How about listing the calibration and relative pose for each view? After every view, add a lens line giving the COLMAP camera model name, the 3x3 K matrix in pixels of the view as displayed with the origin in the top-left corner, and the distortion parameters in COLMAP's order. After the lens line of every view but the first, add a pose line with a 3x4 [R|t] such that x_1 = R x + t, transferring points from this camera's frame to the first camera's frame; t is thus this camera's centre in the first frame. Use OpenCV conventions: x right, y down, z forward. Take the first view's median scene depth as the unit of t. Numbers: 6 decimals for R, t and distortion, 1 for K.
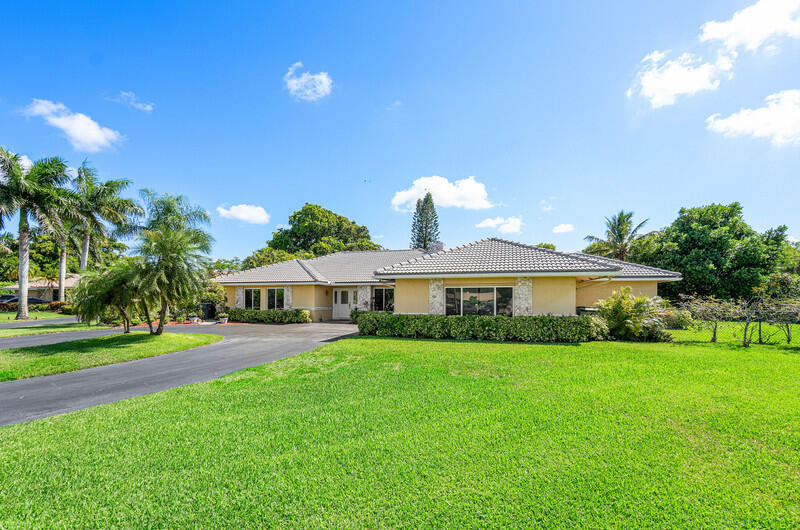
lens RADIAL K [[355.7, 0, 399.8], [0, 355.7, 254.4], [0, 0, 1]] dist [-0.000600, -0.000014]
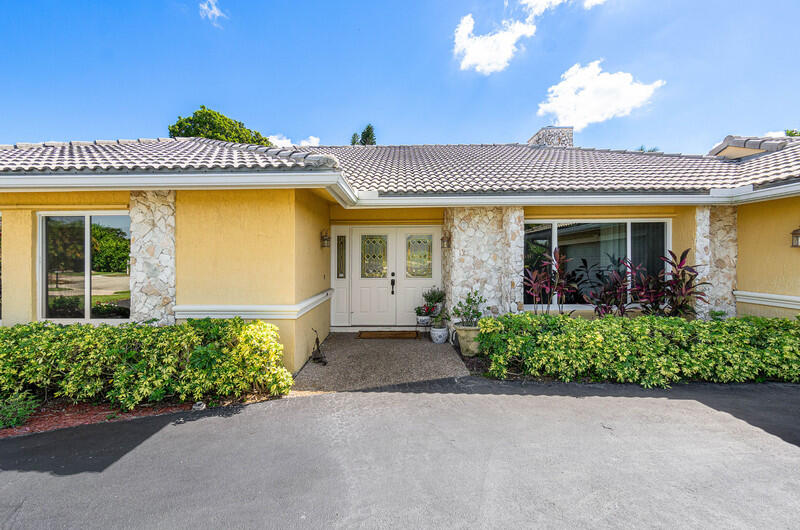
lens RADIAL K [[355.7, 0, 399.8], [0, 355.7, 254.4], [0, 0, 1]] dist [-0.000600, -0.000014]
pose [[0.967649, -0.007725, 0.252182, -0.222984], [-0.021138, 0.993535, 0.111544, 0.091139], [-0.251413, -0.113266, 0.961229, 0.750221]]
